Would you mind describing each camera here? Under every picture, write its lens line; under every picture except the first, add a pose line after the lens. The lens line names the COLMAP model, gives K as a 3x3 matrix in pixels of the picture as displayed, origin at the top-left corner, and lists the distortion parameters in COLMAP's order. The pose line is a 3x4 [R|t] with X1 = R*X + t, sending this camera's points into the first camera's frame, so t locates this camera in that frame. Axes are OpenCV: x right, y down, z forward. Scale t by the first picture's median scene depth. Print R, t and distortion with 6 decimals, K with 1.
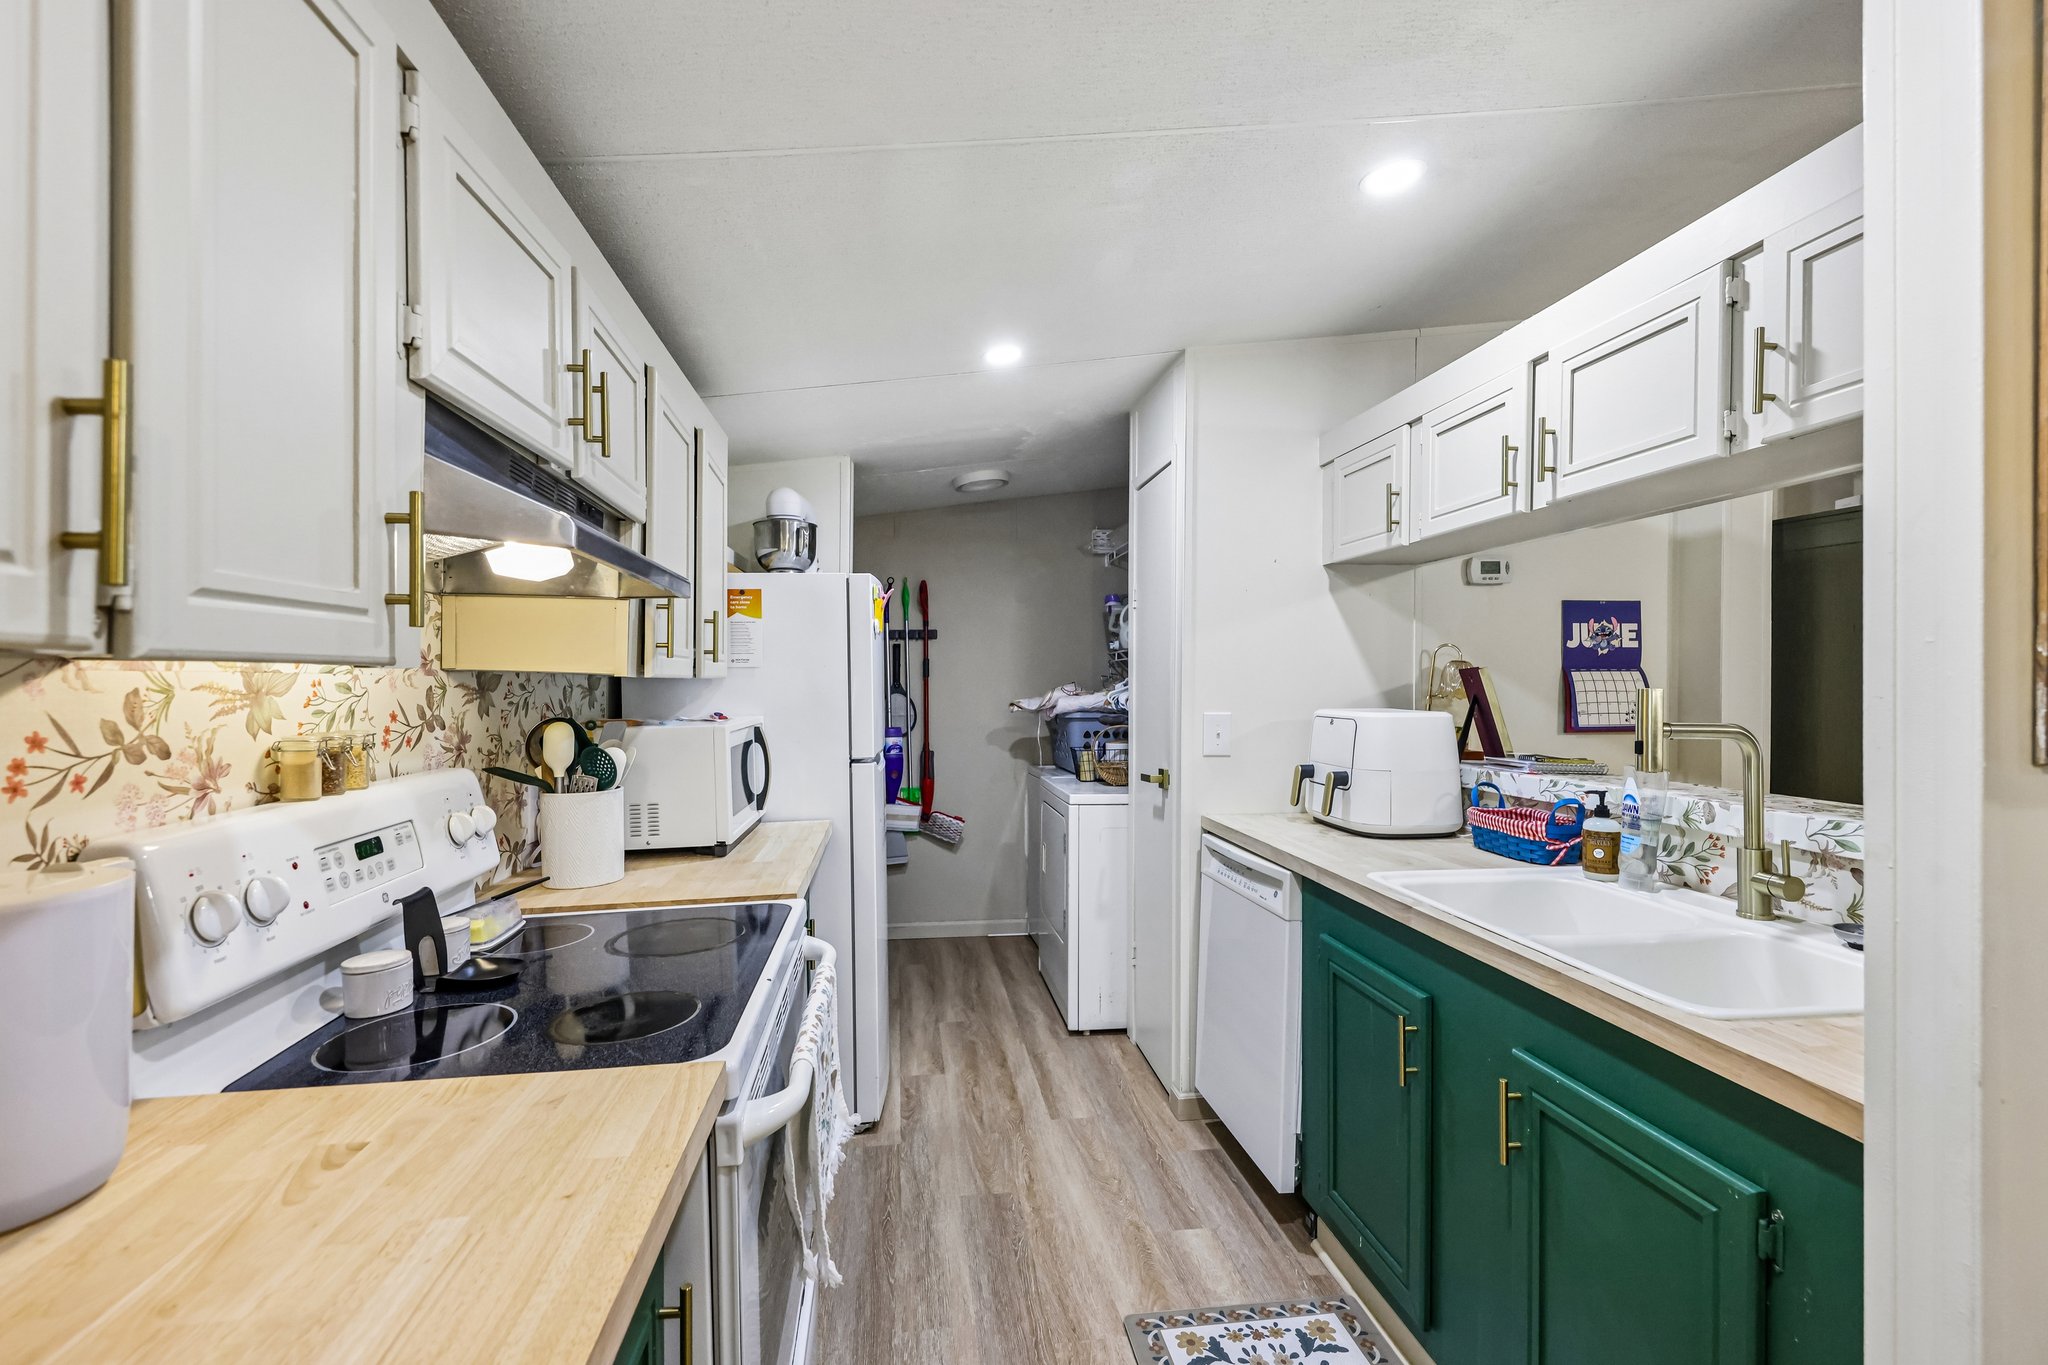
lens RADIAL K [[918.3, 0, 1024.0], [0, 918.3, 682.5], [0, 0, 1]] dist [0.001257, 0.000231]
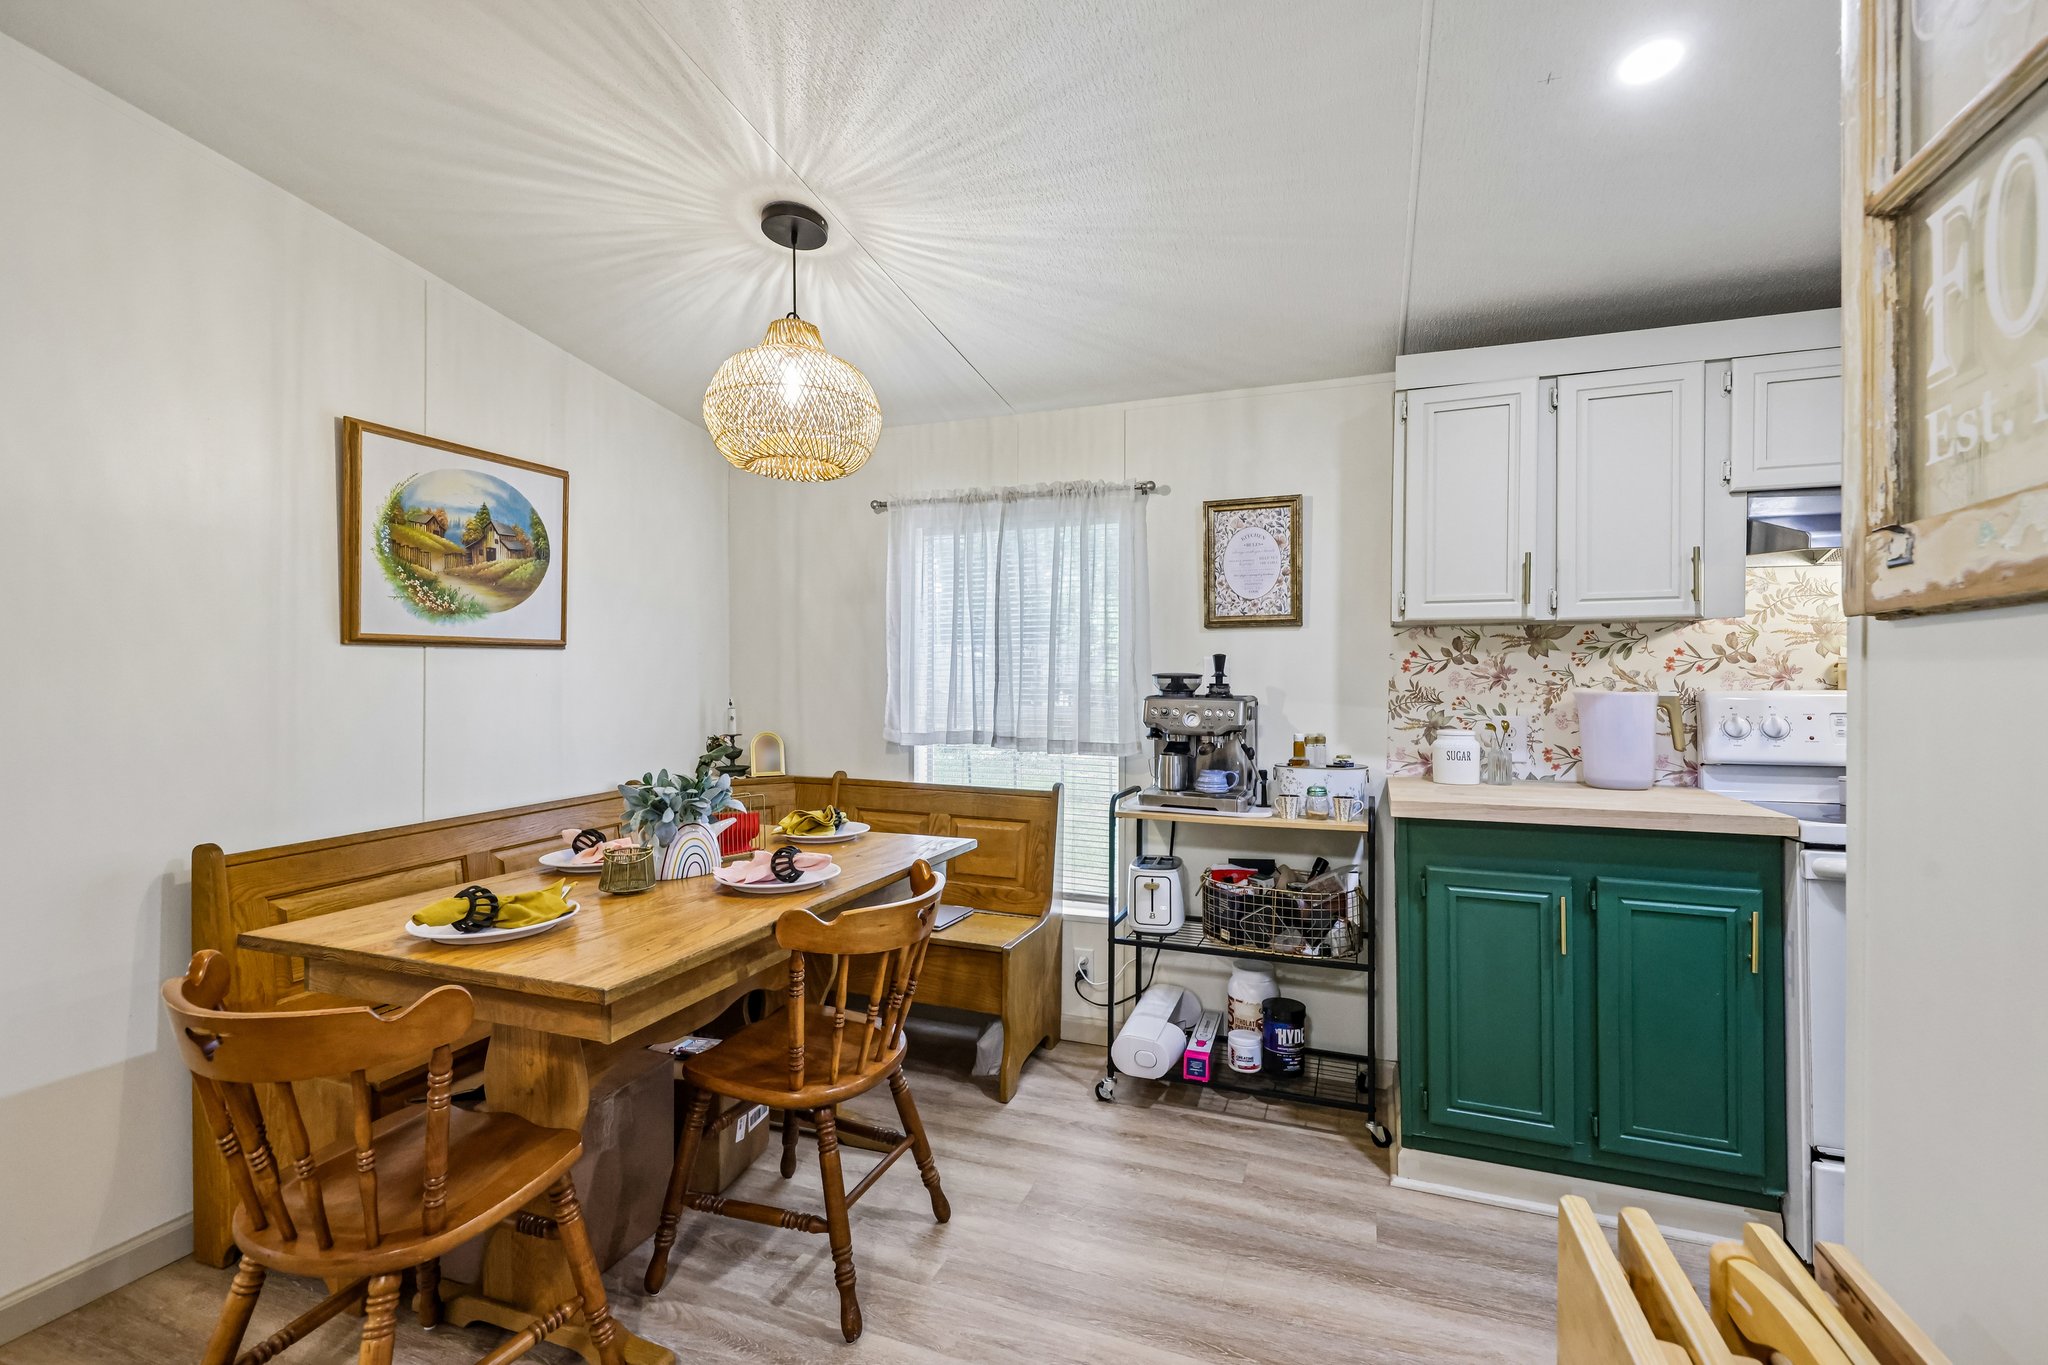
lens RADIAL K [[938.6, 0, 1025.9], [0, 938.6, 666.5], [0, 0, 1]] dist [0.001244, 0.000064]
pose [[-0.486562, -0.008211, -0.873607, 1.613193], [0.000705, 0.999952, -0.009791, 0.091653], [0.873646, -0.005379, -0.486533, 0.435644]]
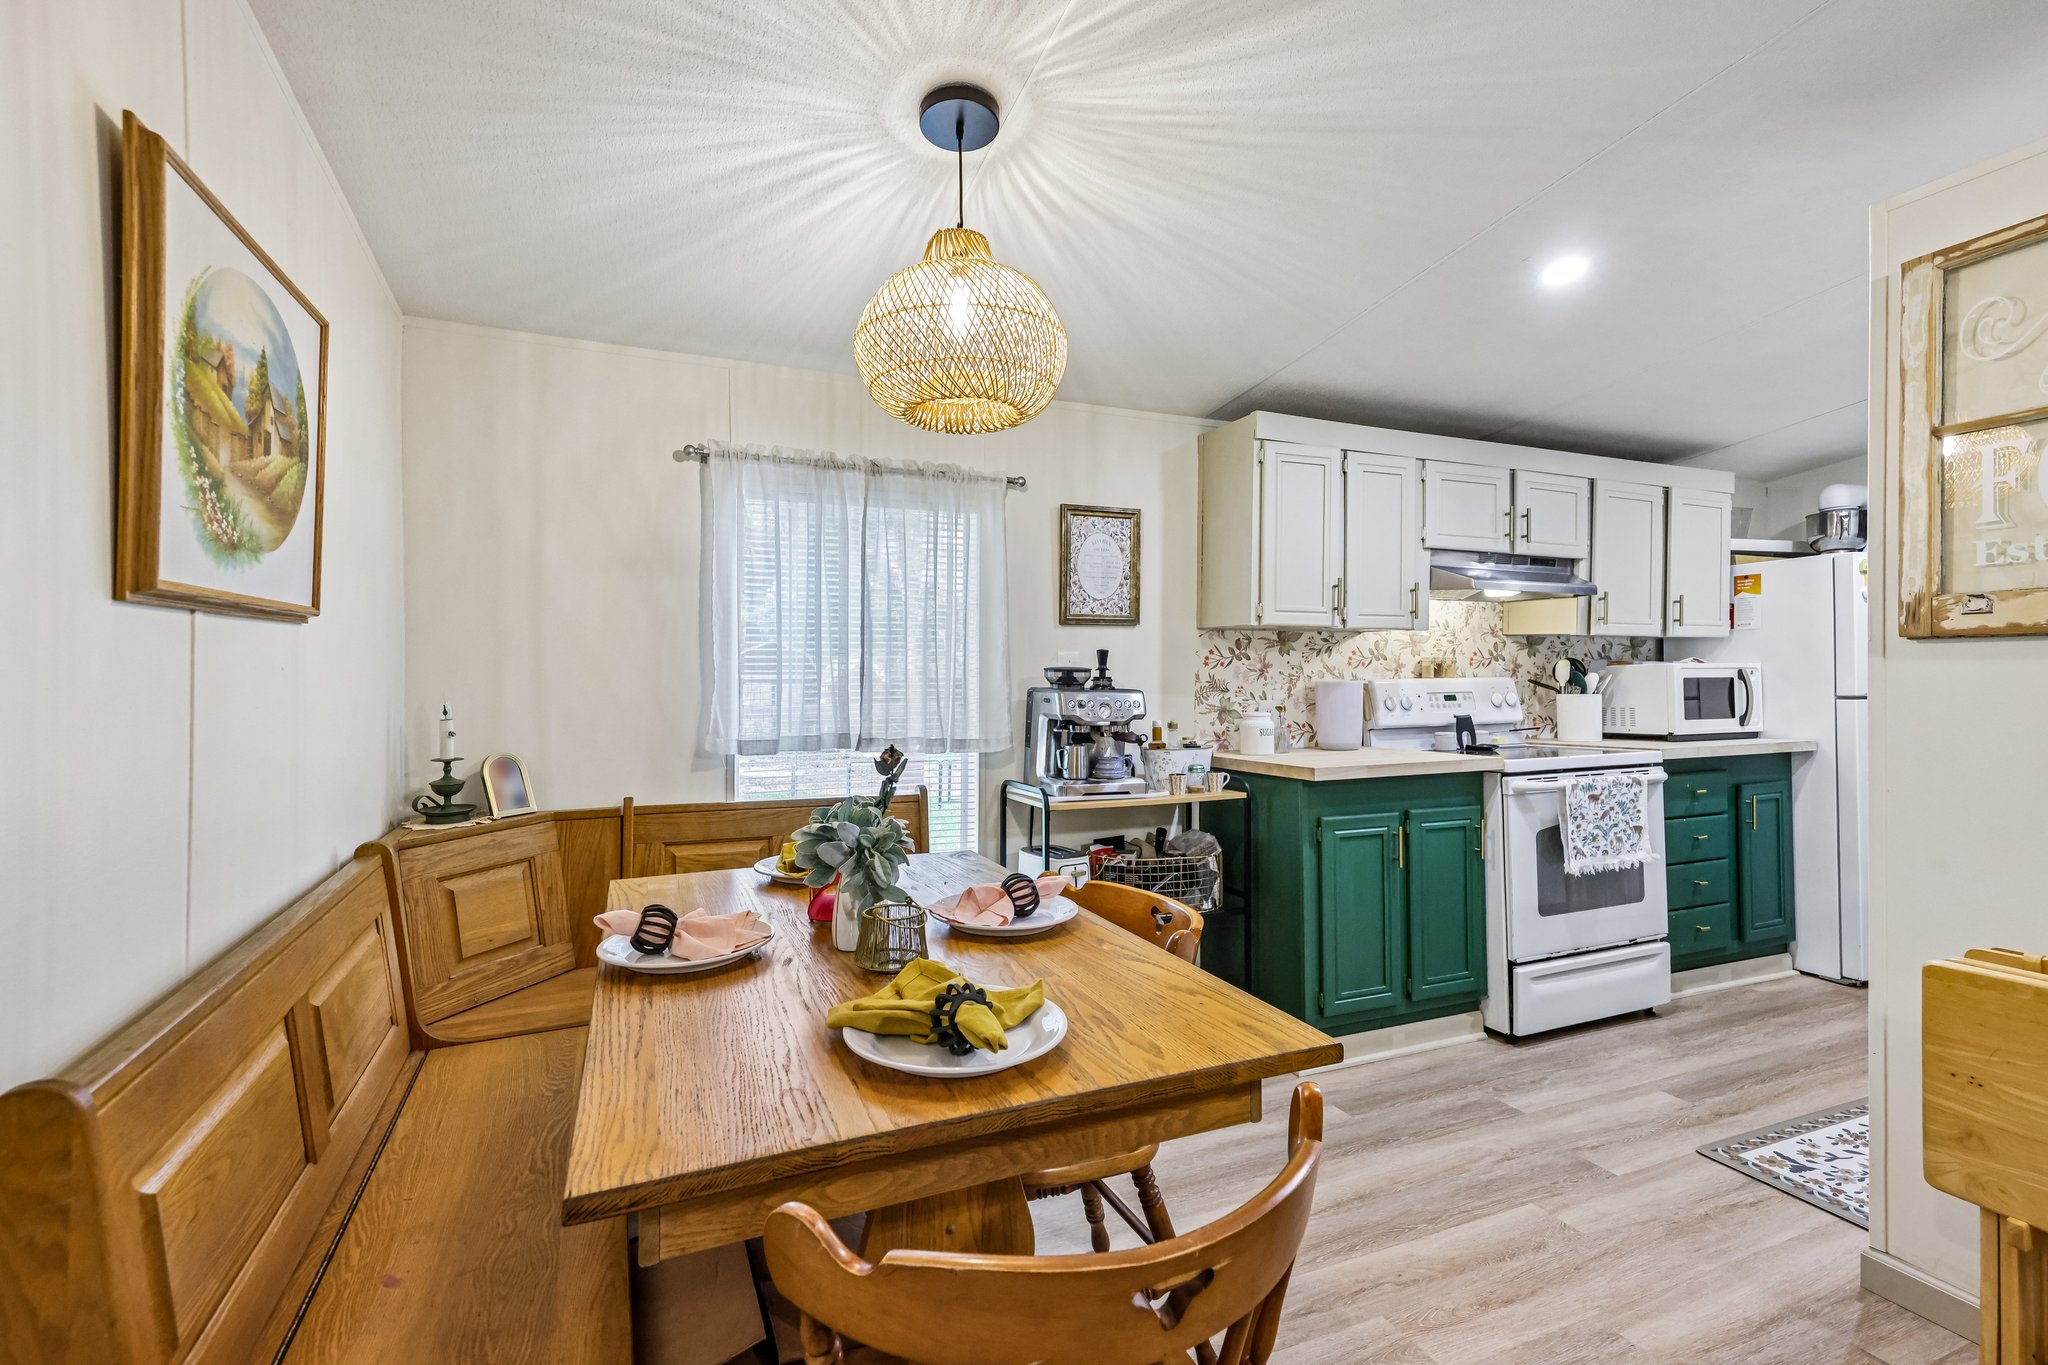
lens RADIAL K [[938.6, 0, 1025.9], [0, 938.6, 666.5], [0, 0, 1]] dist [0.001244, 0.000064]
pose [[0.267398, -0.005346, -0.963571, 1.692740], [0.002514, 0.999985, -0.004850, 0.095087], [0.963583, -0.001126, 0.267408, -1.005707]]
